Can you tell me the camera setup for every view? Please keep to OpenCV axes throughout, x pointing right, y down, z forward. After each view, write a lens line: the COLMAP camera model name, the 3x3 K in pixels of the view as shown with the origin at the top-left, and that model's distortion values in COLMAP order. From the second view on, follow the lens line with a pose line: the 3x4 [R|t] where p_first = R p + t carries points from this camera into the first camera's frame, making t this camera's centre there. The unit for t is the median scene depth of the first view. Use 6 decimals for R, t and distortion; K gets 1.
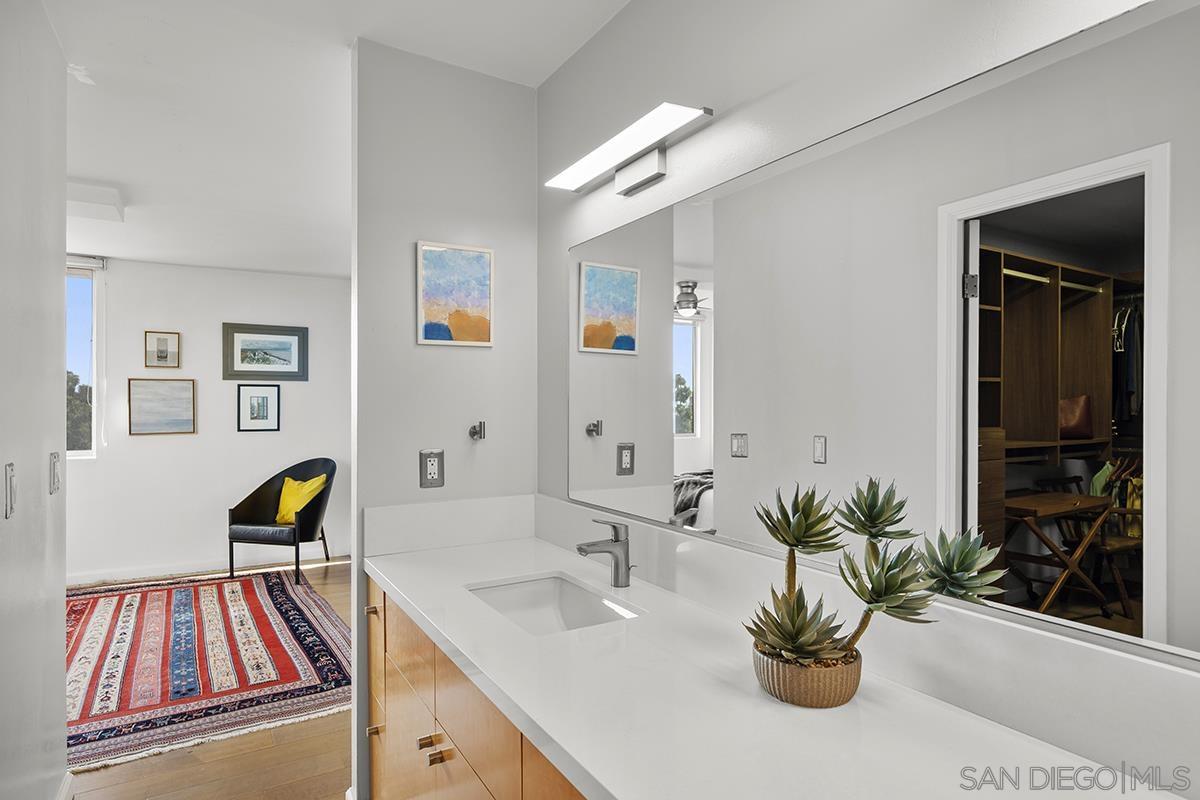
lens RADIAL K [[635.1, 0, 588.7], [0, 635.1, 401.6], [0, 0, 1]] dist [-0.003049, -0.000209]
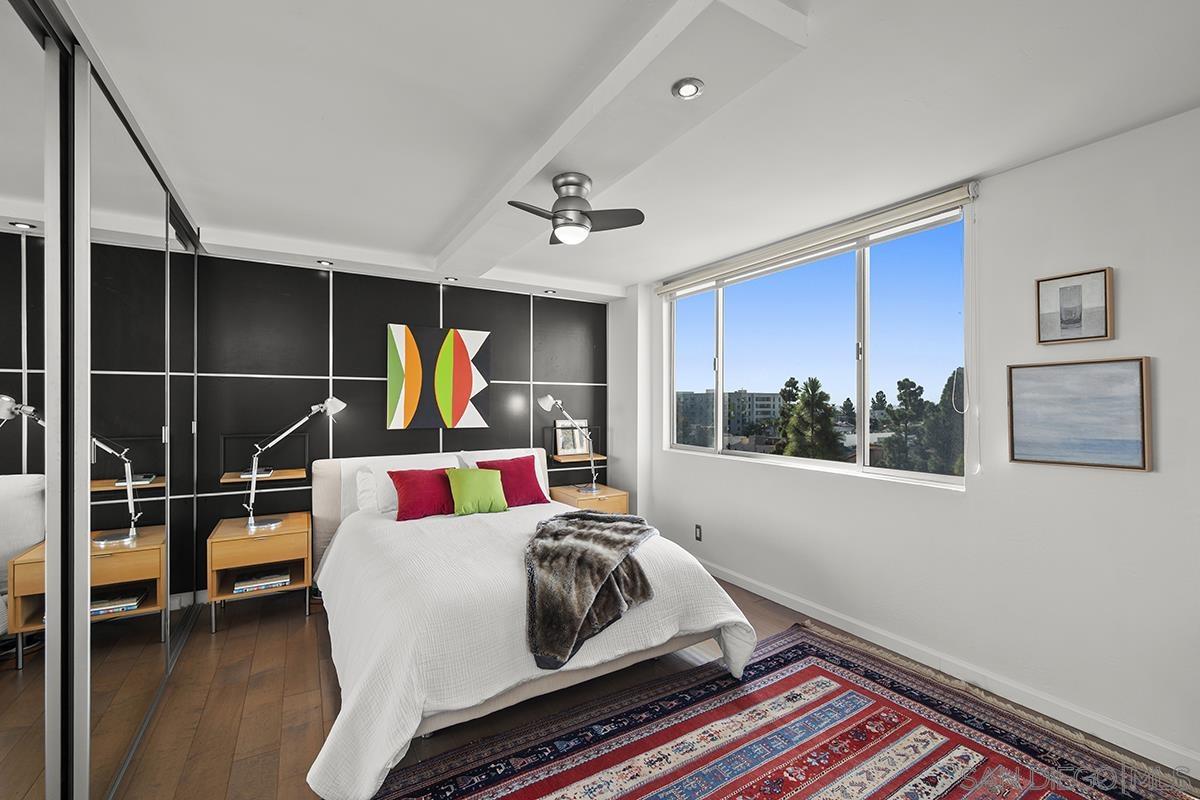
lens RADIAL K [[498.8, 0, 592.8], [0, 498.8, 402.4], [0, 0, 1]] dist [-0.003453, -0.000262]
pose [[-0.023279, -0.005915, -0.999712, -0.236686], [0.011736, 0.999912, -0.006189, -0.003666], [0.999660, -0.011877, -0.023207, 0.591678]]
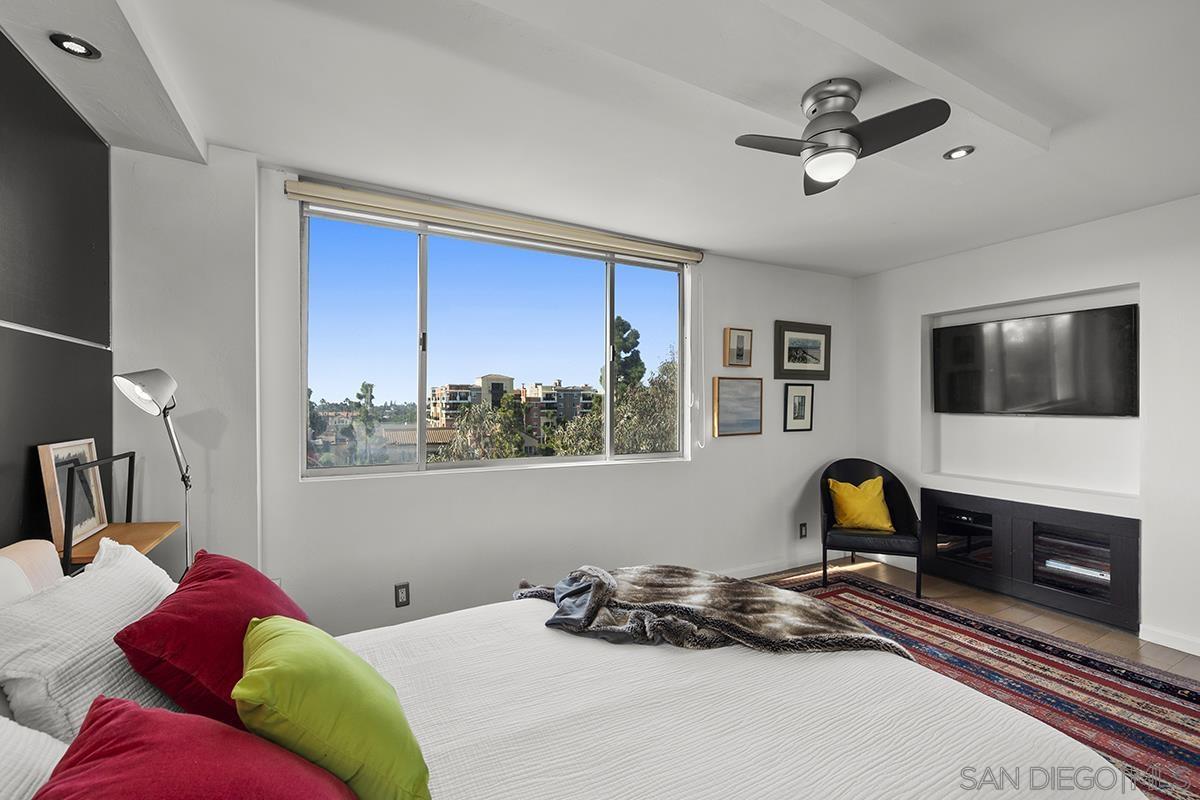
lens RADIAL K [[498.8, 0, 608.5], [0, 498.8, 396.2], [0, 0, 1]] dist [-0.003453, -0.000262]
pose [[0.997724, 0.003625, -0.067327, -0.805488], [-0.003722, 0.999992, -0.001324, -0.005759], [0.067322, 0.001572, 0.997730, 0.224473]]
